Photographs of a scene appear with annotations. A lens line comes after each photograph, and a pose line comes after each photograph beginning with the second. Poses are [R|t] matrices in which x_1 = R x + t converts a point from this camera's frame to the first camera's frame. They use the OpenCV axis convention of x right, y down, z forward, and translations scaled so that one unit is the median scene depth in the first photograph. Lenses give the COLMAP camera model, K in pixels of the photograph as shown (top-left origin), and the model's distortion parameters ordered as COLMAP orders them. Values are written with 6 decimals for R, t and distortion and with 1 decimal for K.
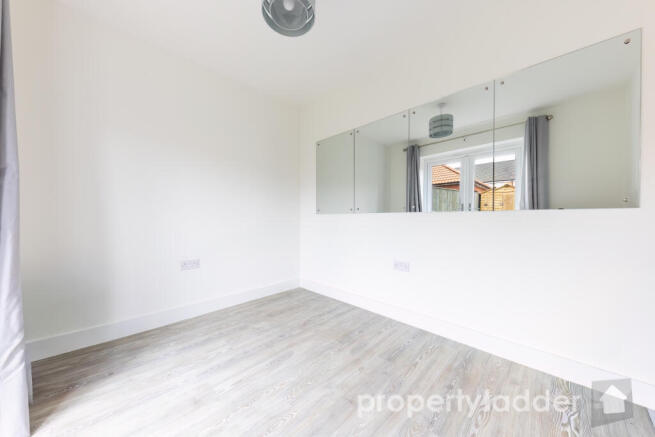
lens RADIAL K [[221.1, 0, 325.8], [0, 221.1, 217.7], [0, 0, 1]] dist [0.000867, -0.000052]
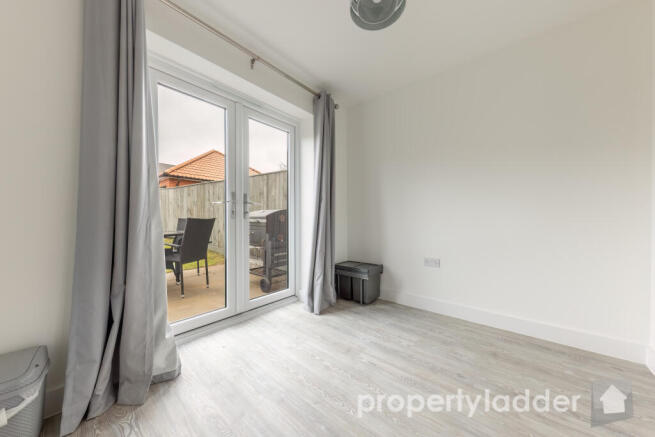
lens RADIAL K [[221.1, 0, 325.8], [0, 221.1, 217.7], [0, 0, 1]] dist [0.000867, -0.000052]
pose [[0.083887, -0.006063, -0.996457, 0.517394], [-0.001510, 0.999980, -0.006211, 0.001688], [0.996474, 0.002026, 0.083877, 0.479041]]
